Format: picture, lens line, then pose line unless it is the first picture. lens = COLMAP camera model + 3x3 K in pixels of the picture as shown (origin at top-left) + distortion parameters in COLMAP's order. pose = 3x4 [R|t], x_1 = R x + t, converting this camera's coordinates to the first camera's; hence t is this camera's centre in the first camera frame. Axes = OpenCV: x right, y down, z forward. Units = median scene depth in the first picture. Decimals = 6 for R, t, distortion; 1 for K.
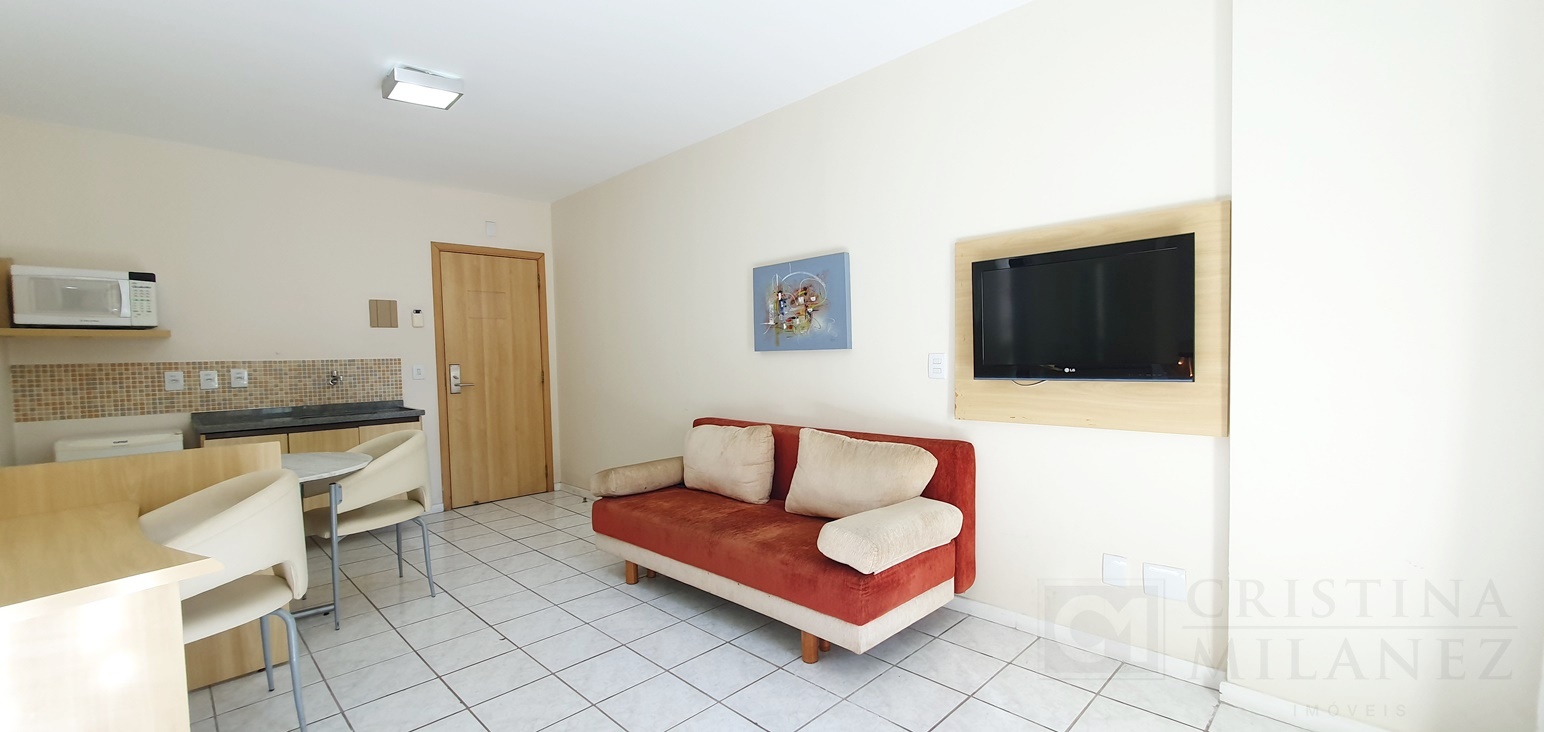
lens RADIAL K [[615.9, 0, 771.7], [0, 615.9, 379.5], [0, 0, 1]] dist [0.010370, -0.001147]
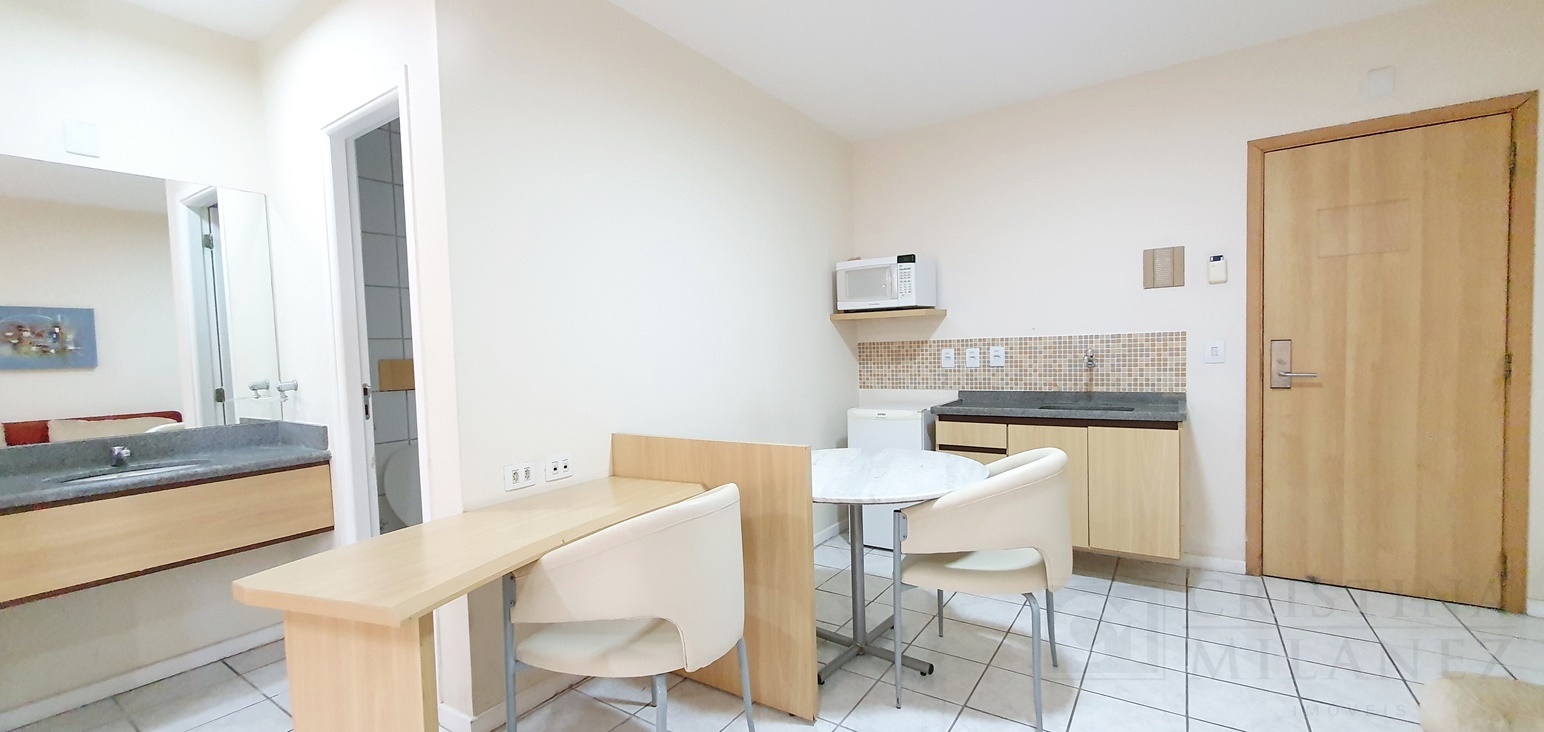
lens RADIAL K [[615.9, 0, 769.9], [0, 615.9, 378.5], [0, 0, 1]] dist [0.010370, -0.001147]
pose [[0.194904, 0.061453, -0.978895, -0.025735], [-0.014974, 0.998105, 0.059677, -0.019253], [0.980708, 0.003027, 0.195455, 0.489295]]
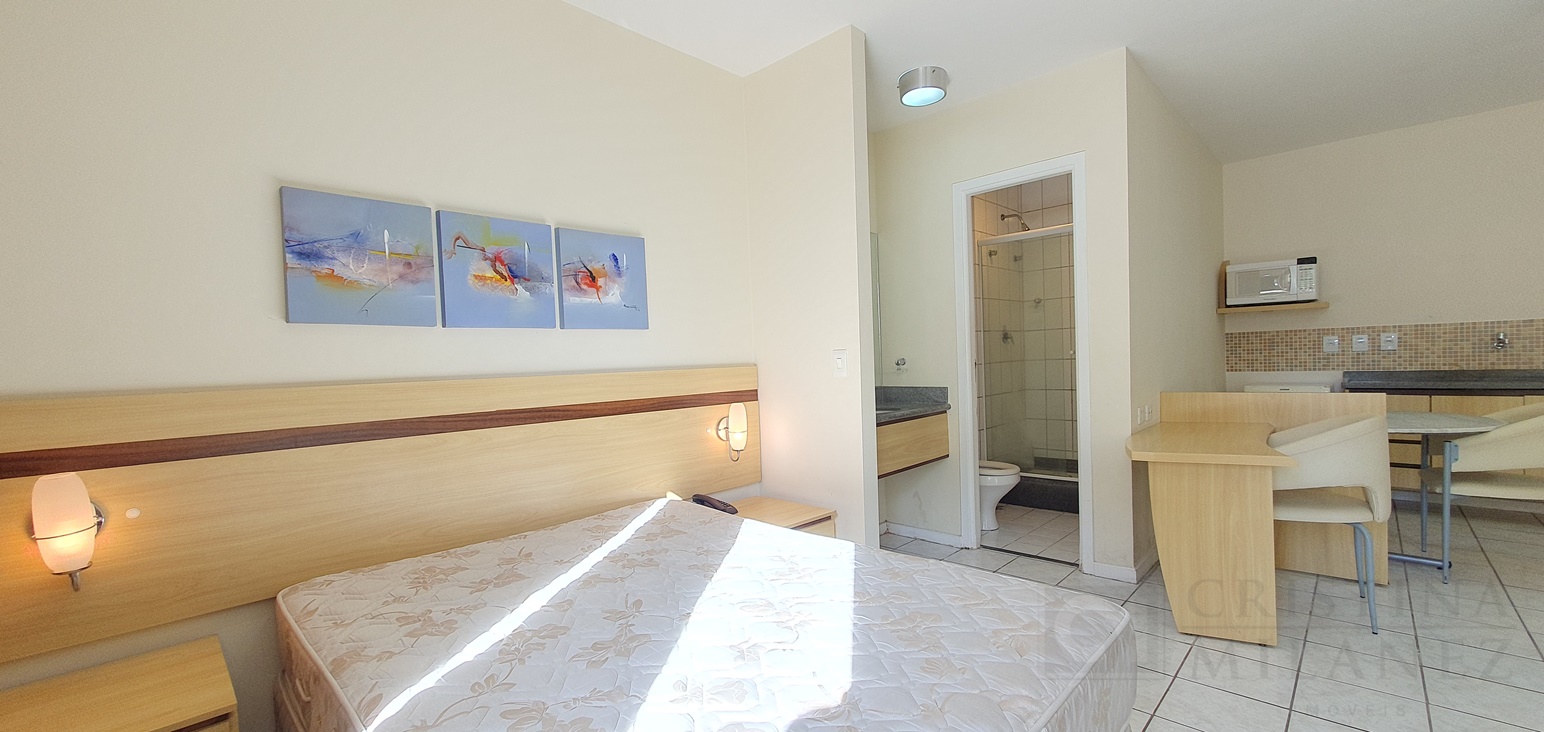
lens RADIAL K [[615.9, 0, 777.4], [0, 615.9, 377.9], [0, 0, 1]] dist [0.010370, -0.001147]
pose [[0.027475, 0.051250, -0.998308, 0.193392], [-0.005192, 0.998679, 0.051126, 0.011342], [0.999609, 0.003778, 0.027705, -0.091743]]
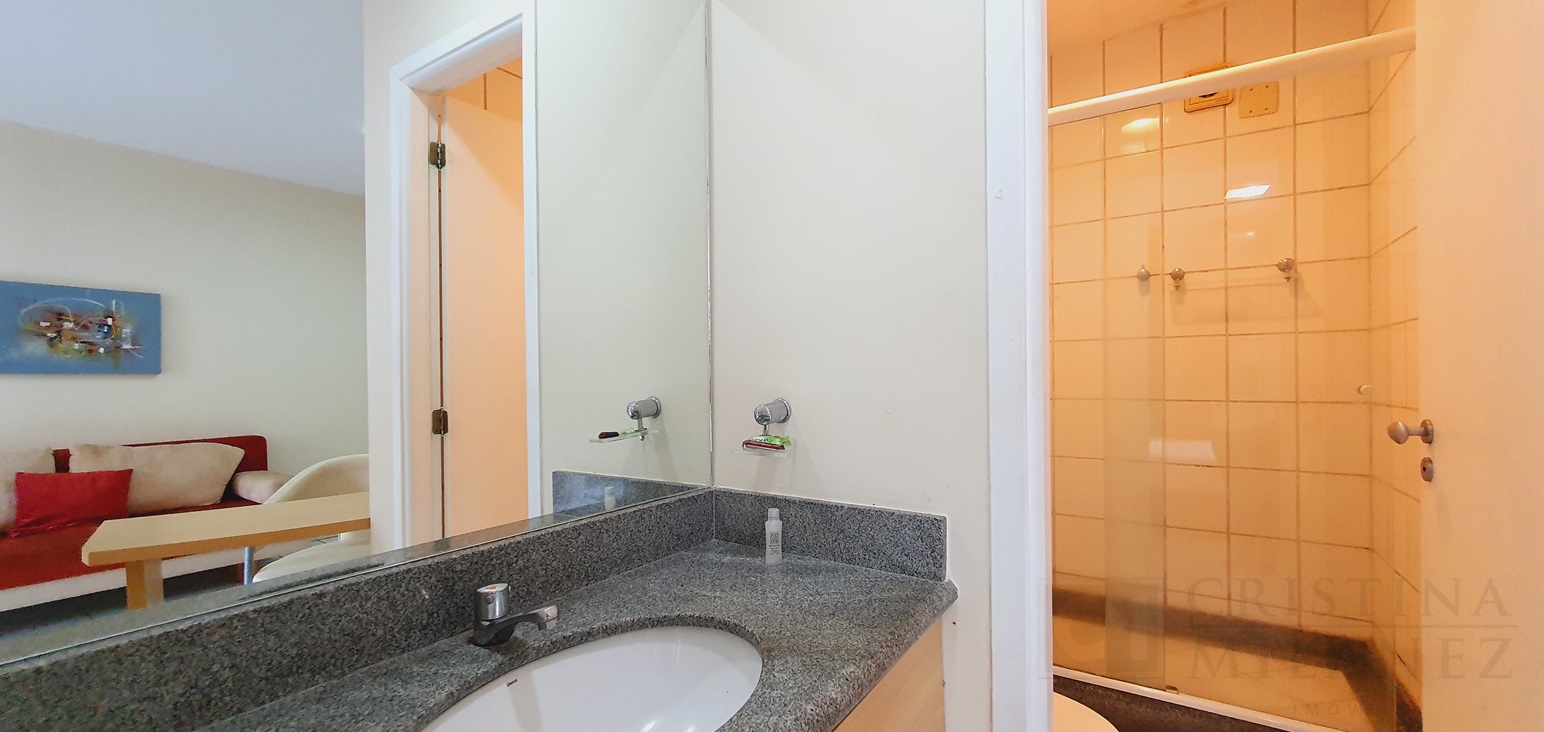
lens RADIAL K [[615.9, 0, 759.0], [0, 615.9, 378.8], [0, 0, 1]] dist [0.010370, -0.001147]
pose [[0.194120, 0.016851, -0.980833, -0.484710], [-0.039765, 0.999166, 0.009296, 0.017405], [0.980171, 0.037198, 0.194628, 0.066071]]
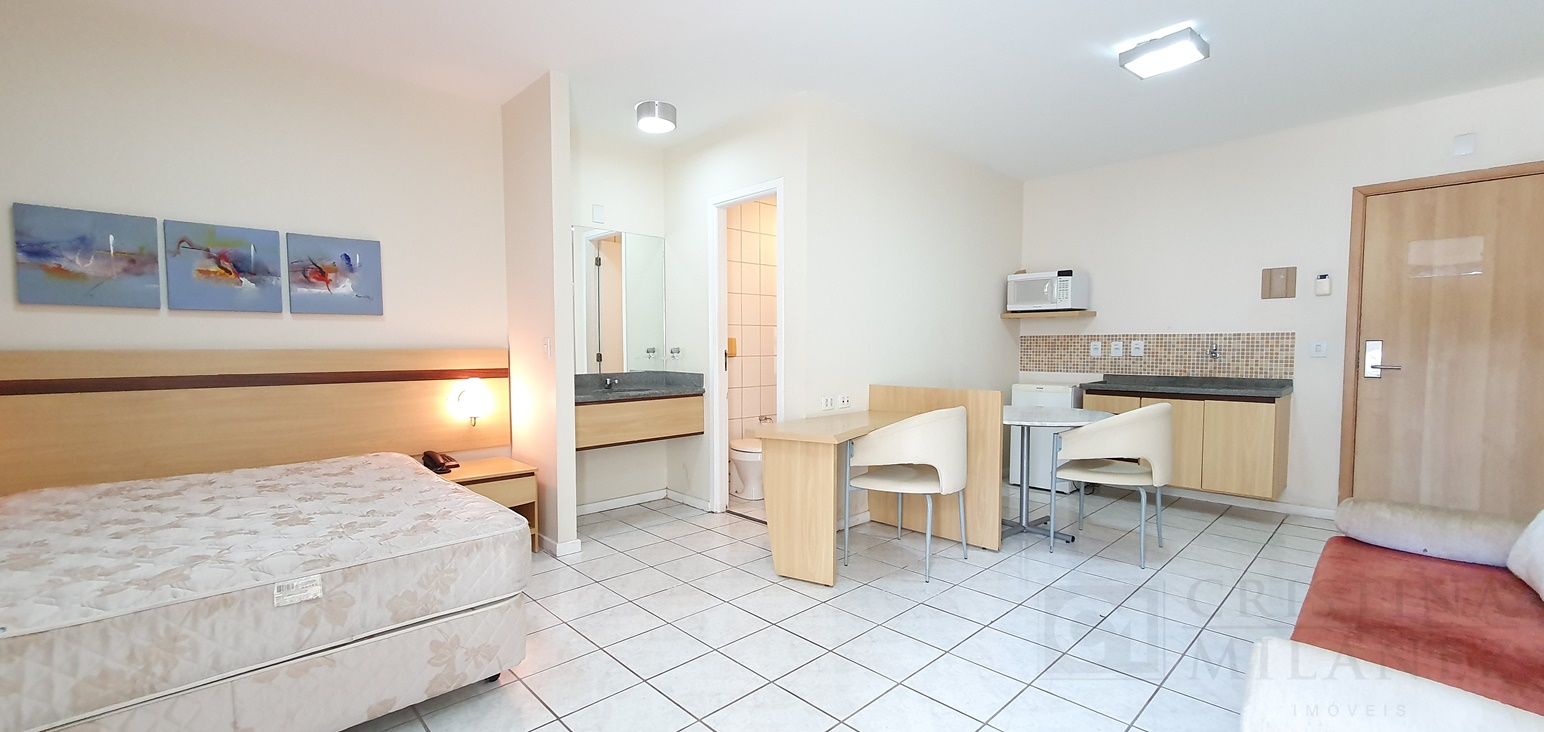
lens RADIAL K [[615.9, 0, 771.7], [0, 615.9, 375.6], [0, 0, 1]] dist [0.010370, -0.001147]
pose [[-0.012420, 0.070764, -0.997416, 0.342162], [-0.041075, 0.996615, 0.071219, -0.006125], [0.999079, 0.041854, -0.009472, 0.309278]]
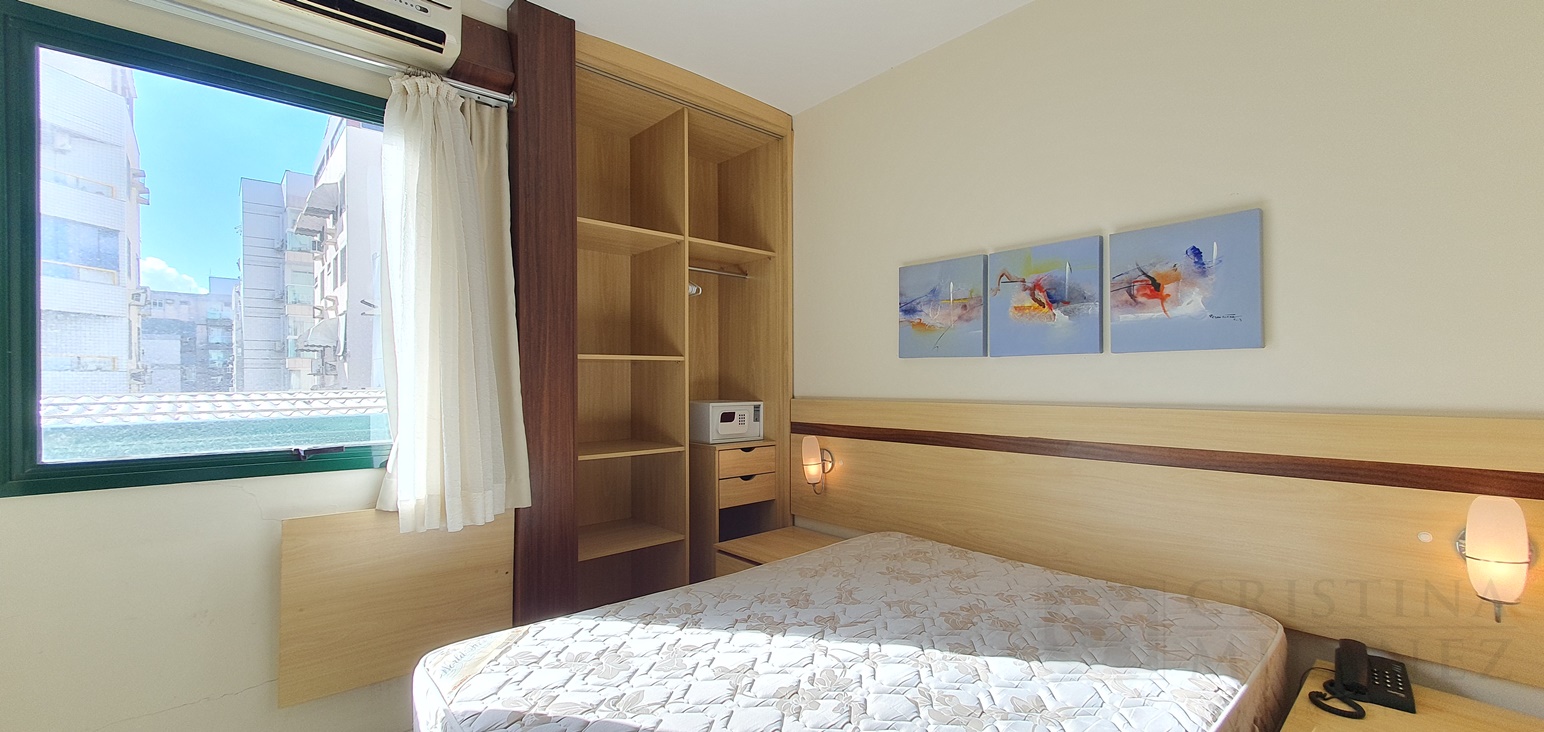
lens RADIAL K [[615.9, 0, 766.3], [0, 615.9, 379.0], [0, 0, 1]] dist [0.010370, -0.001147]
pose [[-0.997757, 0.026253, 0.061574, -0.152189], [0.028670, 0.998839, 0.038719, -0.010695], [-0.060486, 0.040398, -0.997351, 0.234467]]
